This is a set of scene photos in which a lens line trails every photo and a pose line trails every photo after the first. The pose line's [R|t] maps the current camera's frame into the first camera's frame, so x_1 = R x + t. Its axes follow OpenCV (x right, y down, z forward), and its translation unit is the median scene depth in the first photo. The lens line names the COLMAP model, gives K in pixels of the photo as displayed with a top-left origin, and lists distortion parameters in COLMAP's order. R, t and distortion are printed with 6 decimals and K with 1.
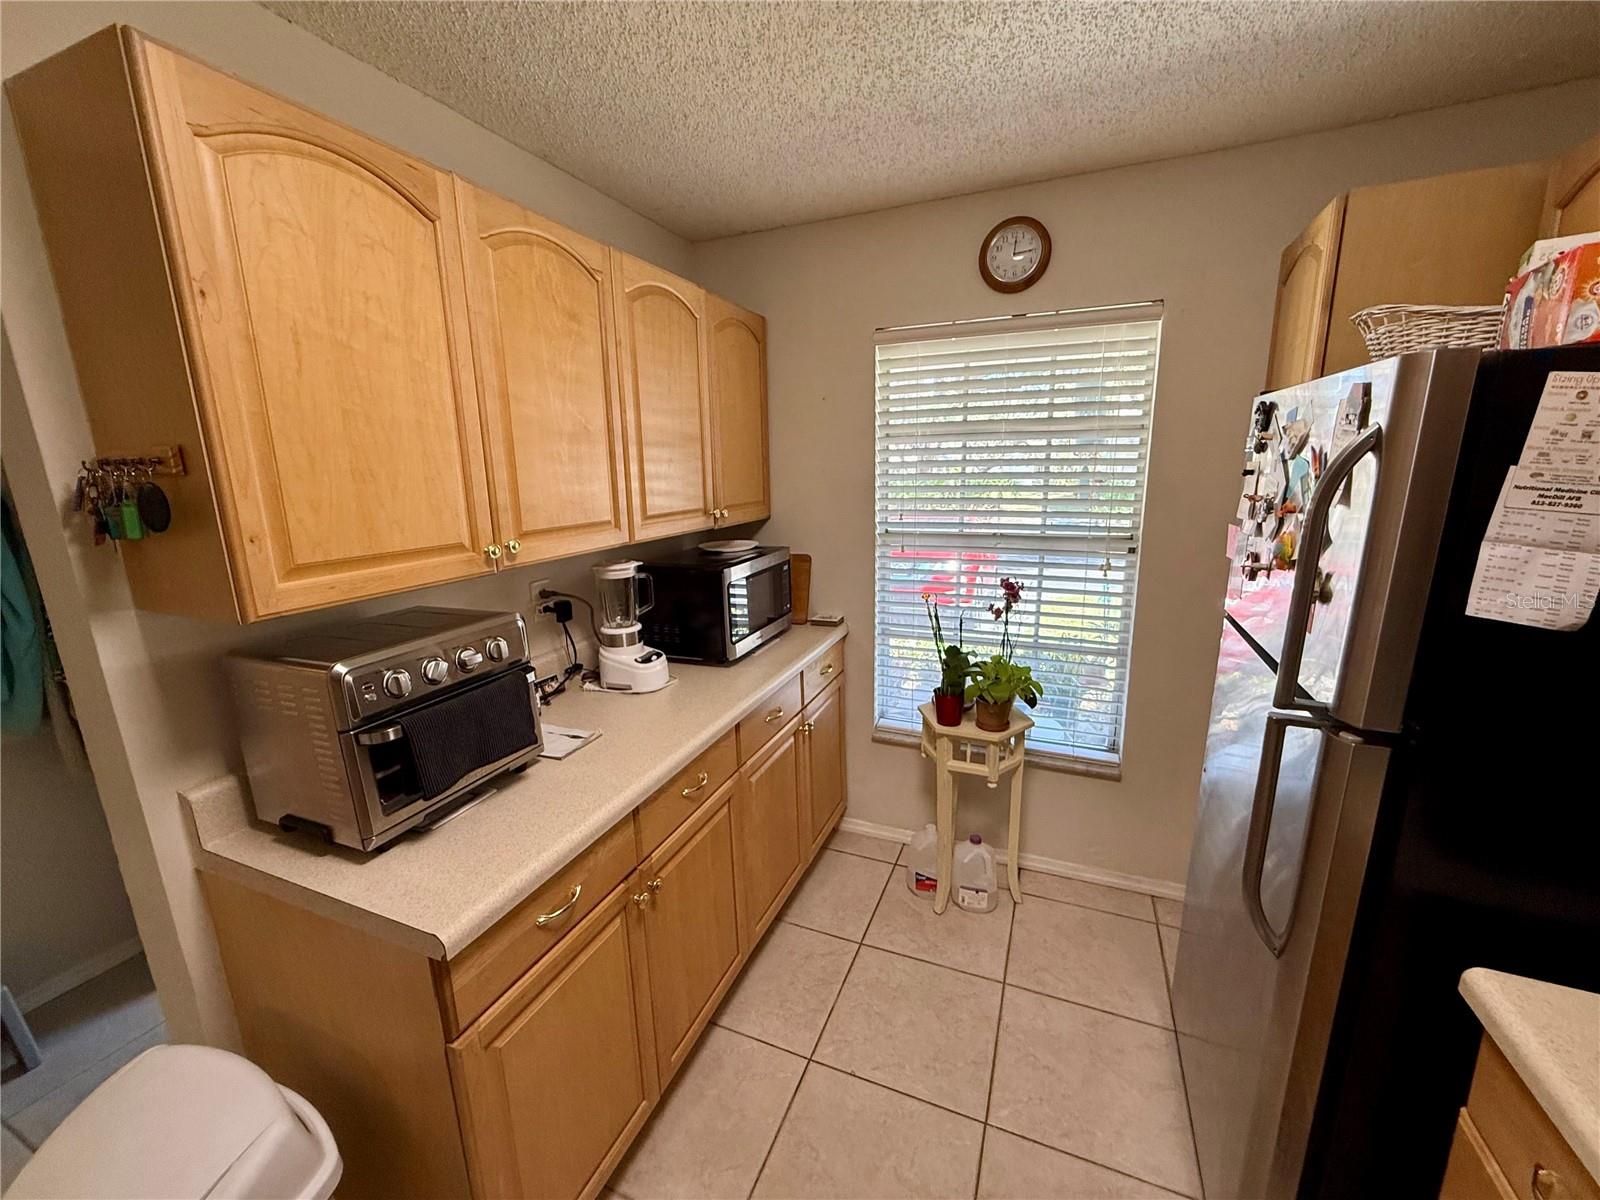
lens RADIAL K [[638.5, 0, 798.8], [0, 638.5, 602.6], [0, 0, 1]] dist [-0.000996, 0.000689]
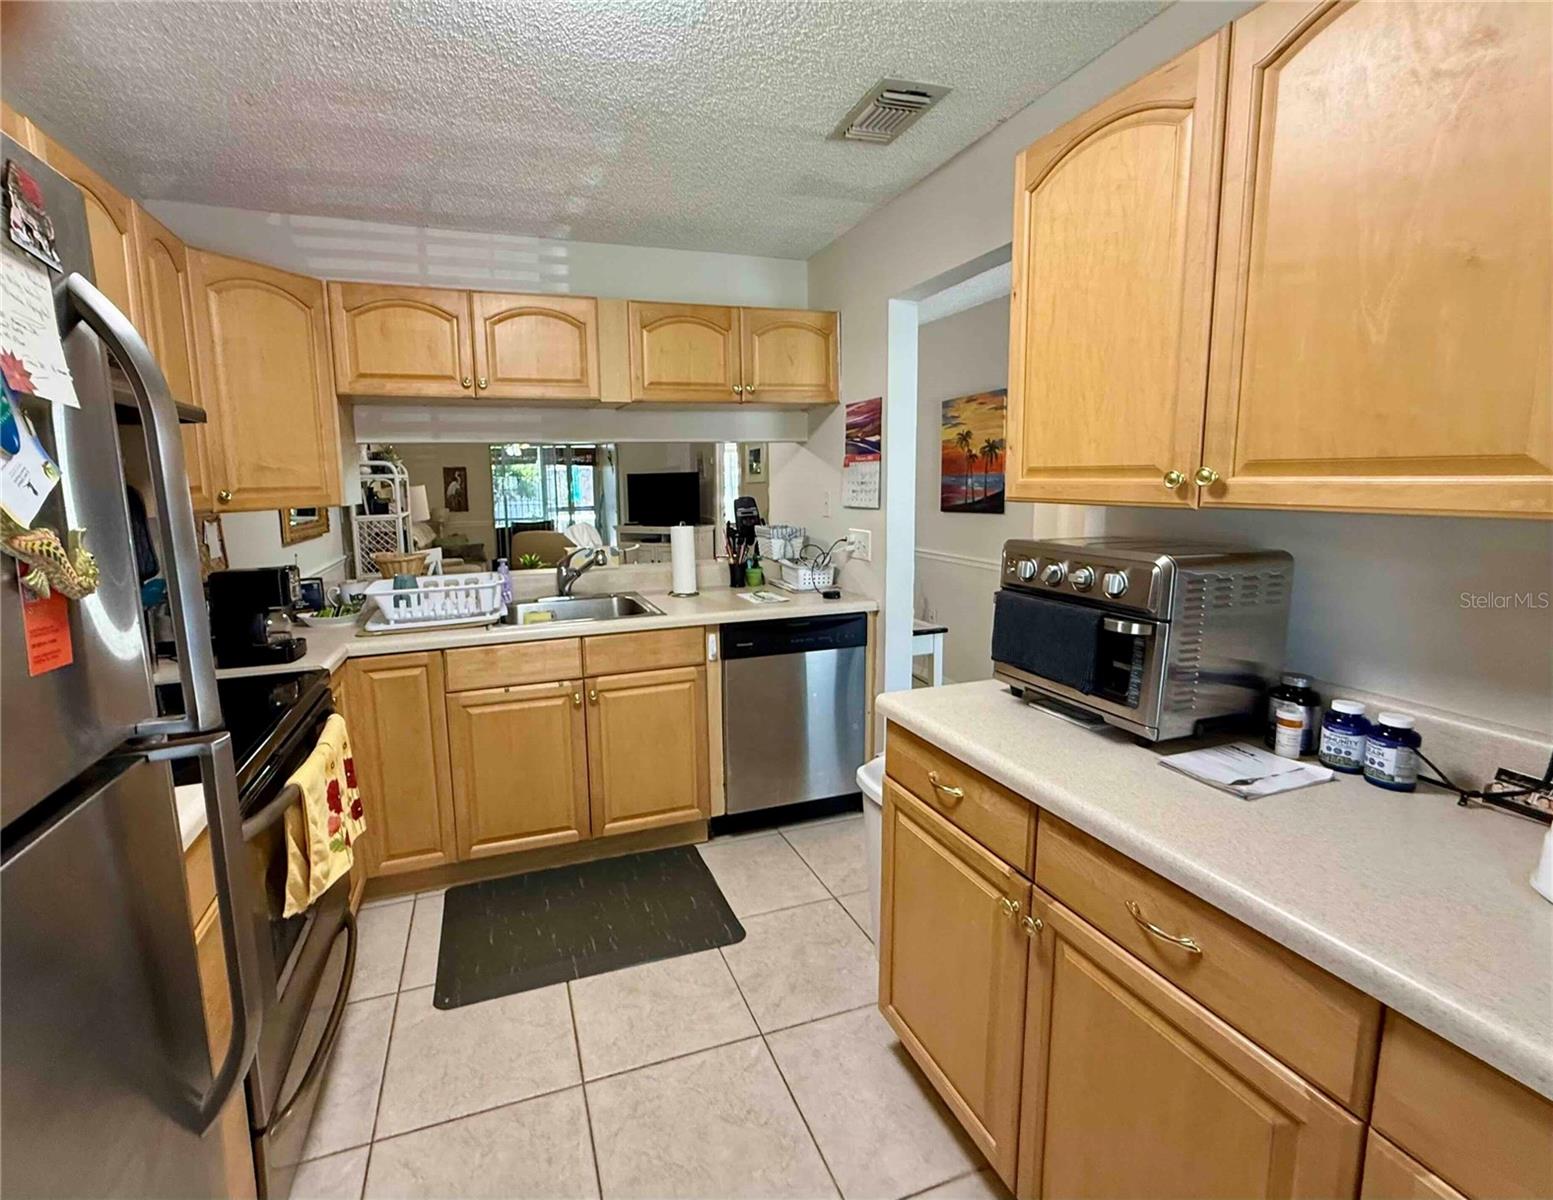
lens RADIAL K [[664.2, 0, 711.4], [0, 664.2, 568.4], [0, 0, 1]] dist [-0.002158, -0.000035]
pose [[-0.747704, 0.127128, -0.651749, 0.707884], [-0.111634, 0.943468, 0.312100, -0.221009], [0.654581, 0.306116, -0.691243, 1.568081]]
